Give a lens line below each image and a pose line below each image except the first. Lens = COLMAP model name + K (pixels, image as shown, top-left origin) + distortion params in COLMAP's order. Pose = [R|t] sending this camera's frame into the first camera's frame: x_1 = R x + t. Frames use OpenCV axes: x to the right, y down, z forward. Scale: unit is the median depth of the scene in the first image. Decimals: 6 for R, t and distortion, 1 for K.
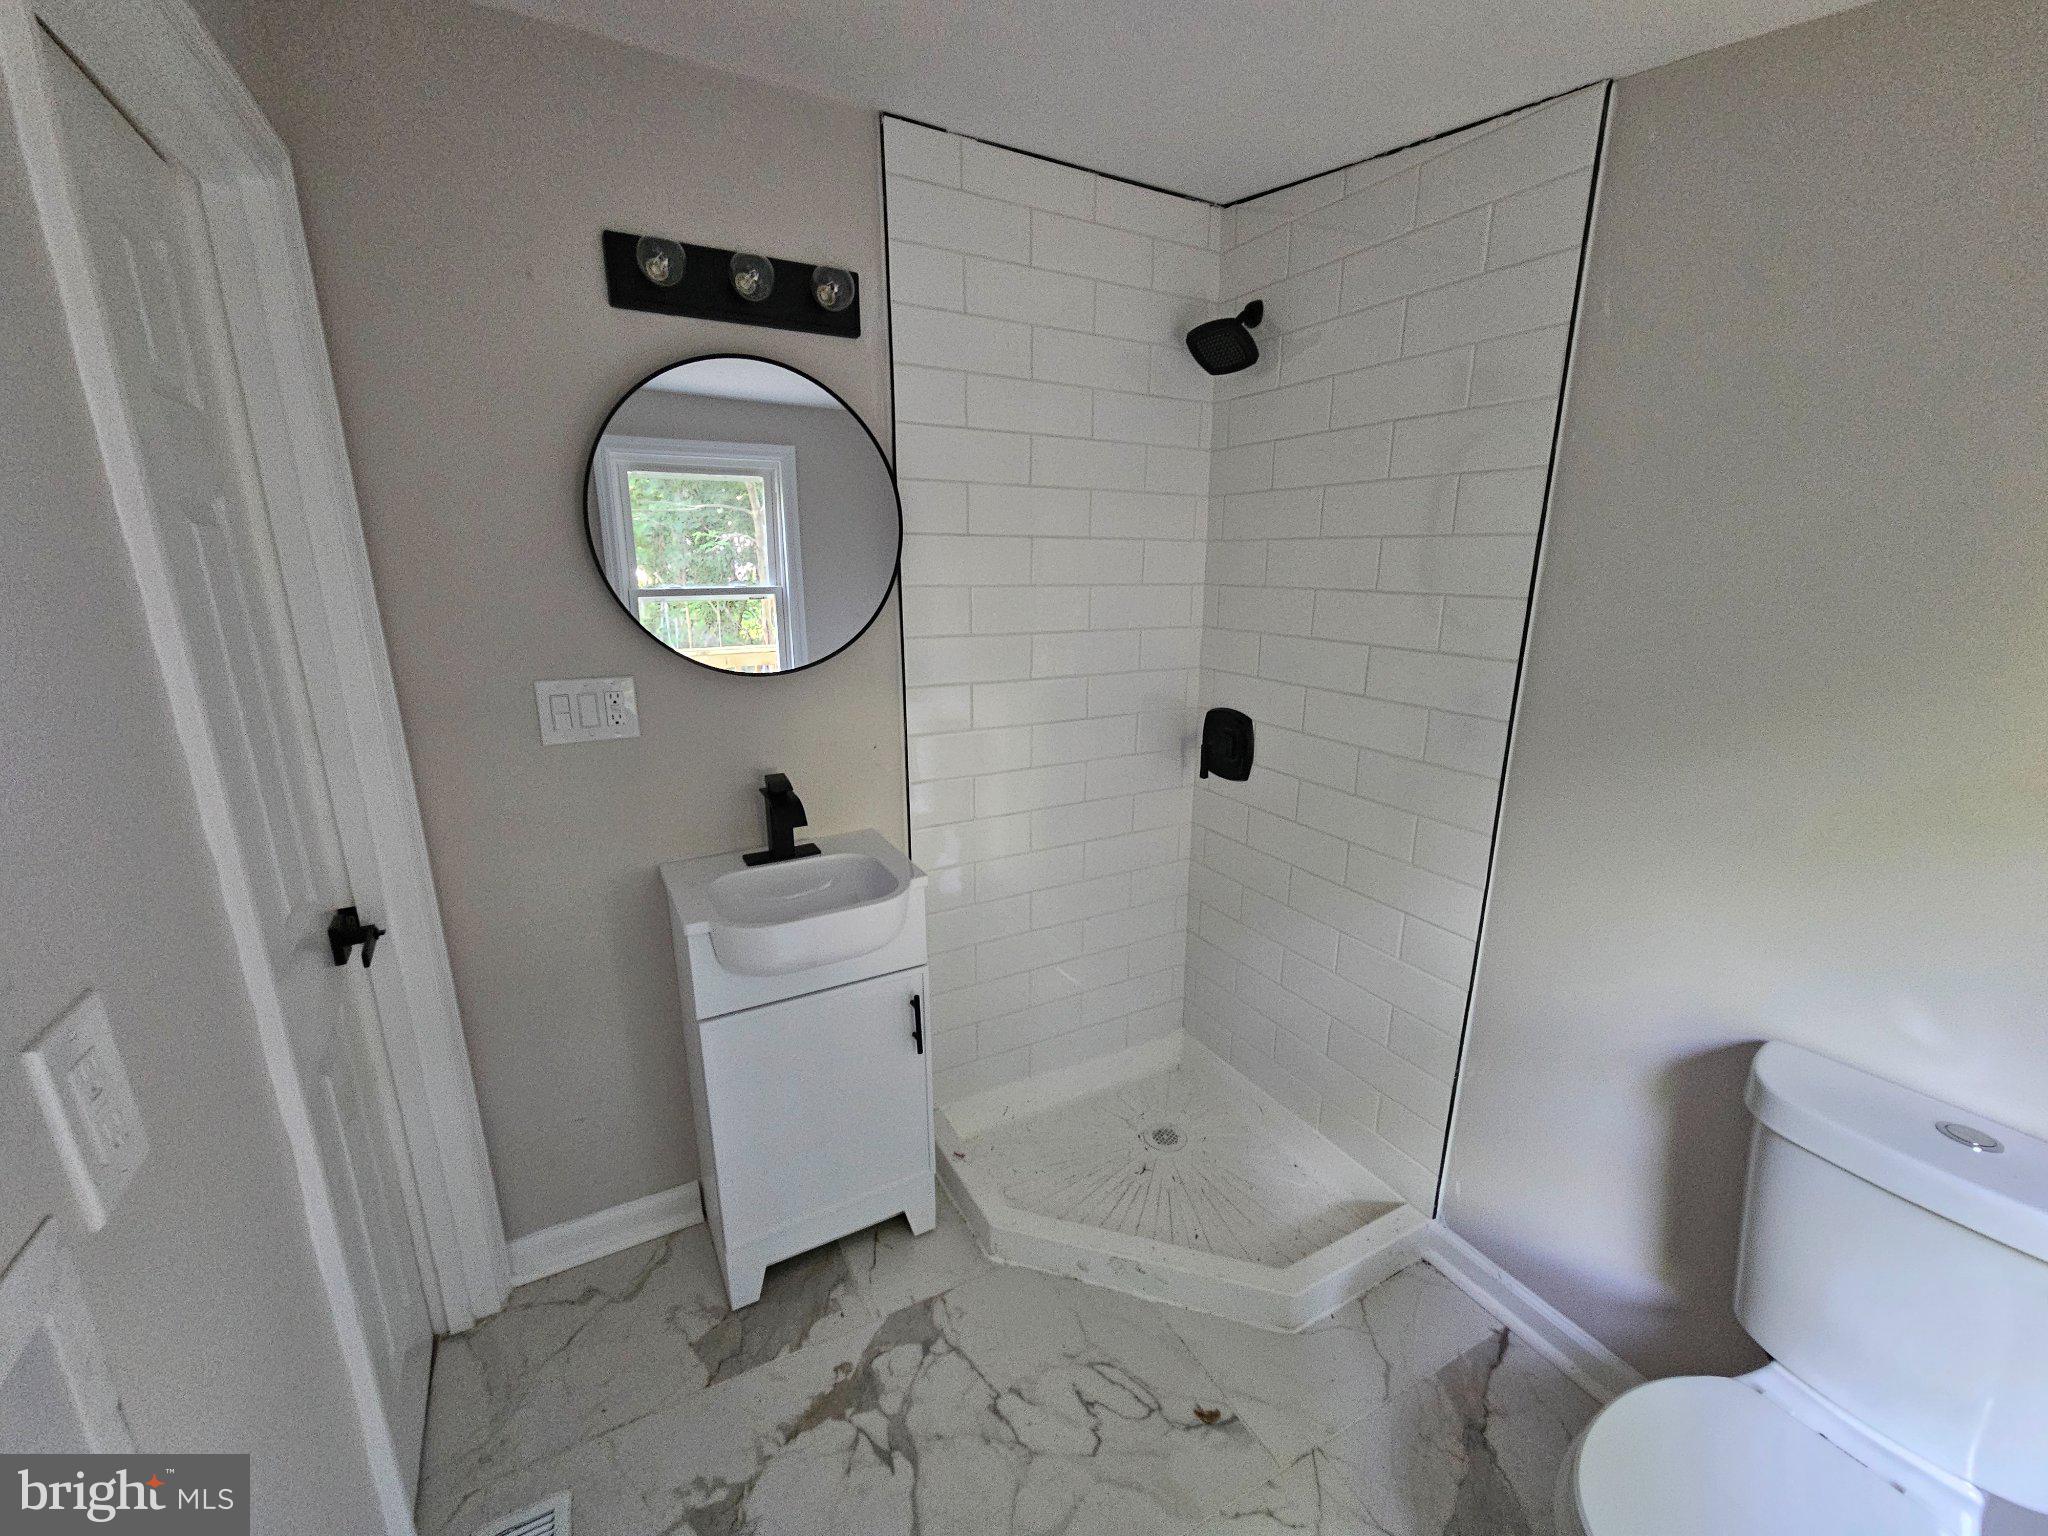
lens RADIAL K [[838.6, 0, 1027.8], [0, 838.6, 769.9], [0, 0, 1]] dist [0.001810, 0.000055]
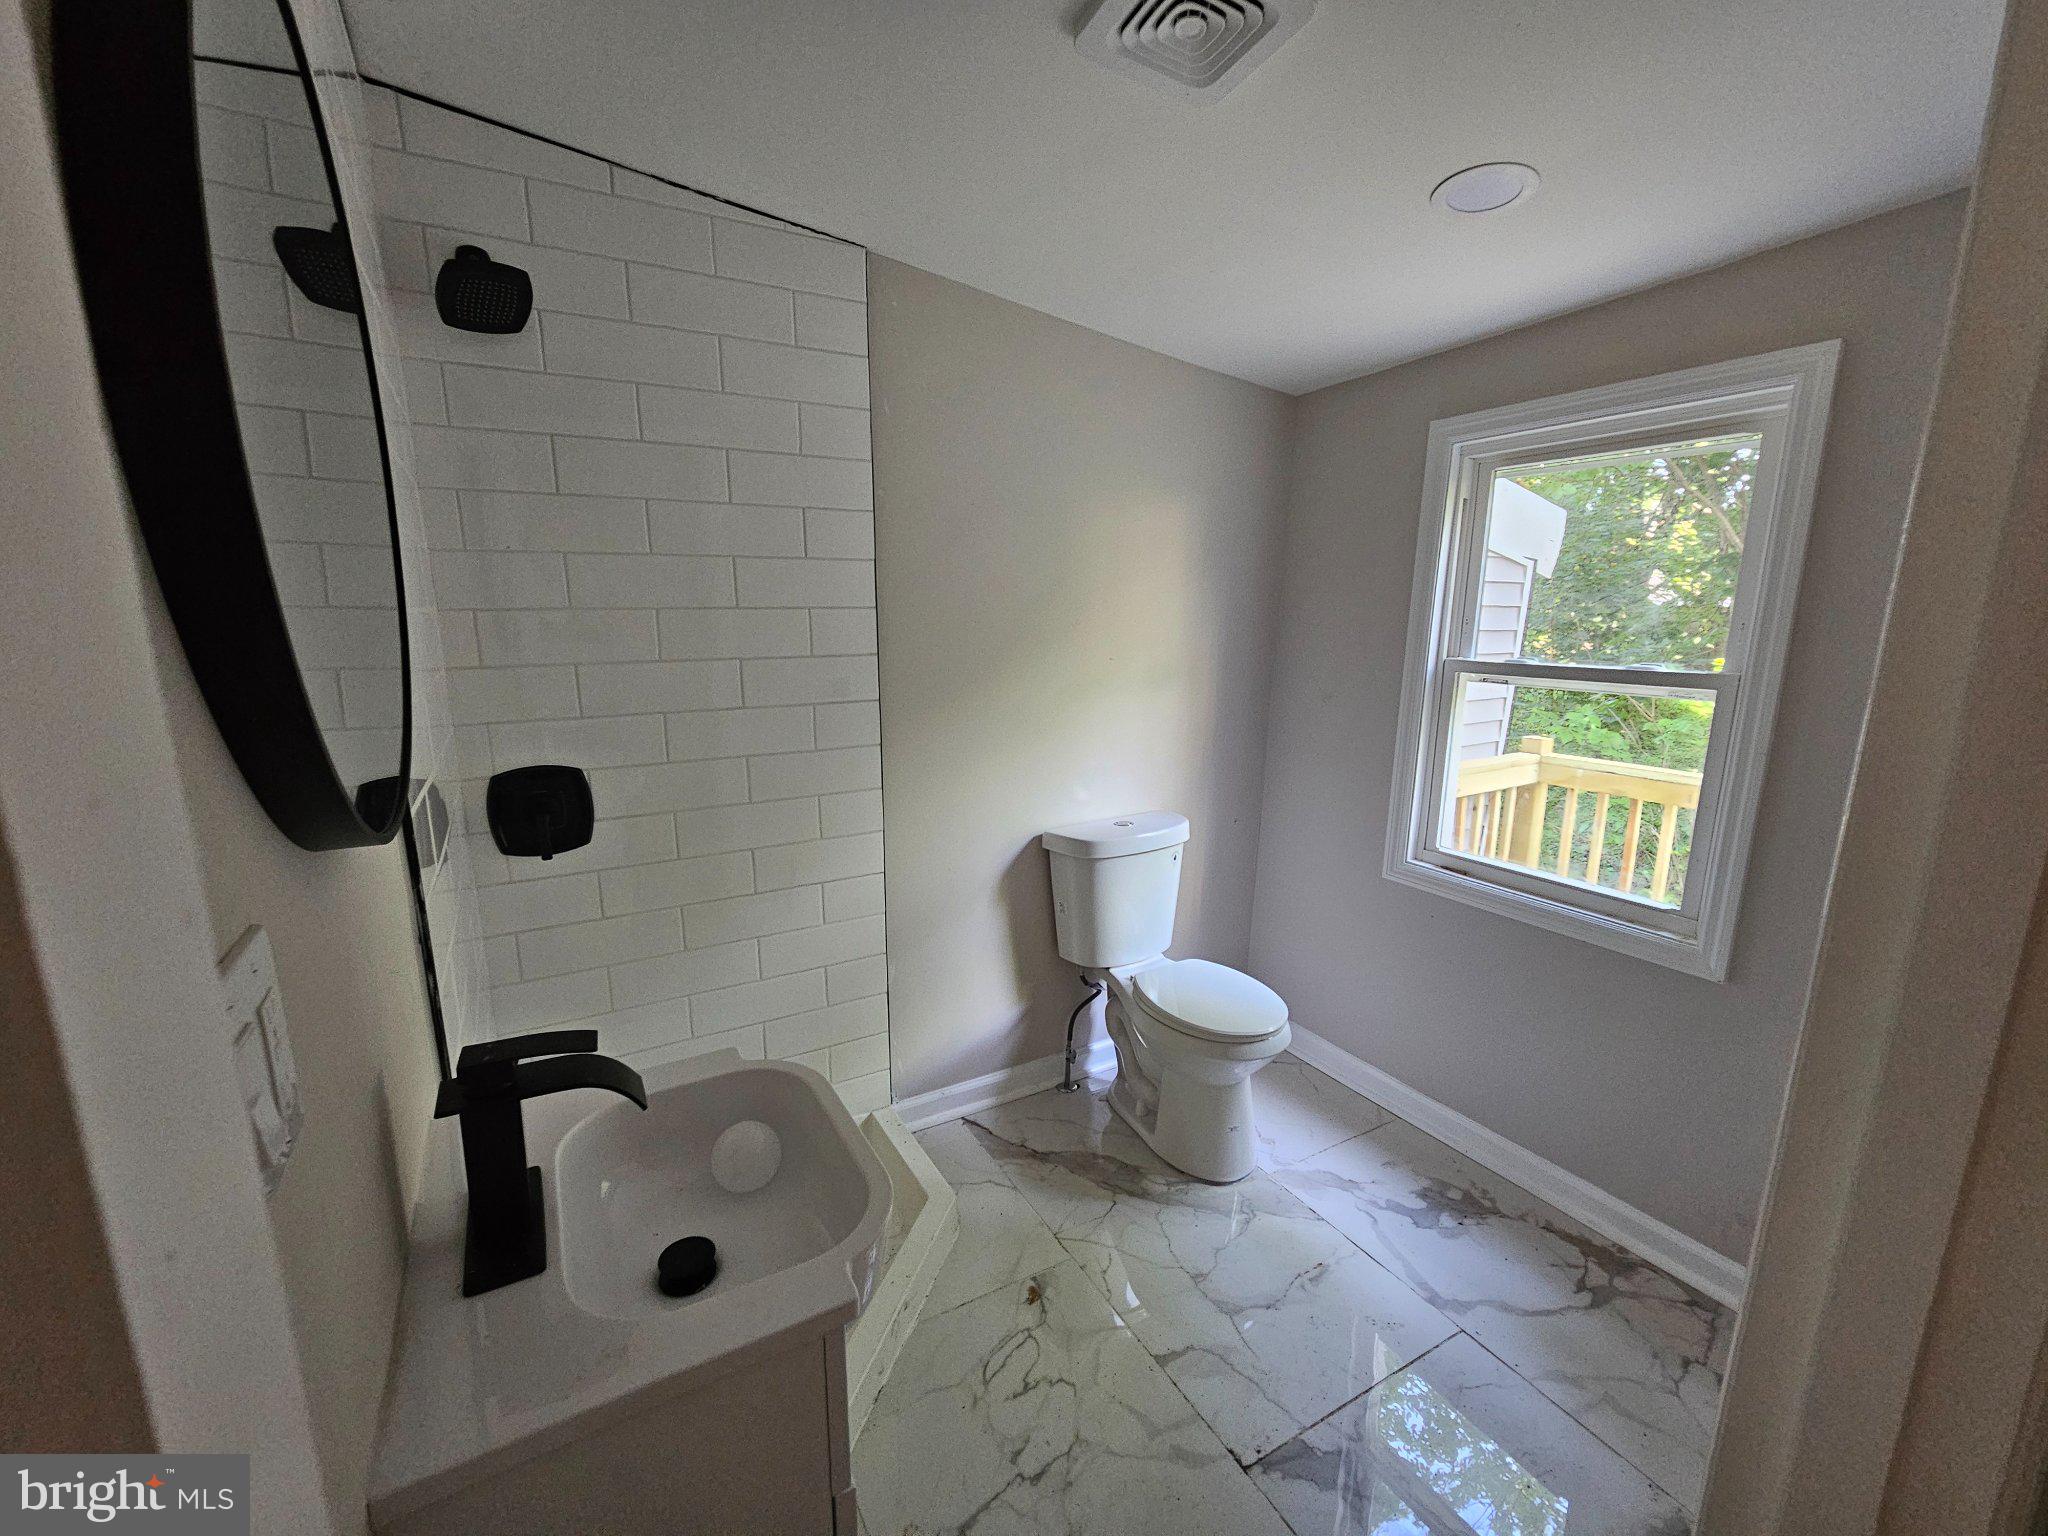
lens RADIAL K [[838.6, 0, 1026.8], [0, 838.6, 765.8], [0, 0, 1]] dist [0.001810, 0.000055]
pose [[-0.005761, -0.199067, 0.979969, -0.782463], [0.250862, 0.948359, 0.194121, -0.161867], [-0.968006, 0.246955, 0.044475, 0.769089]]
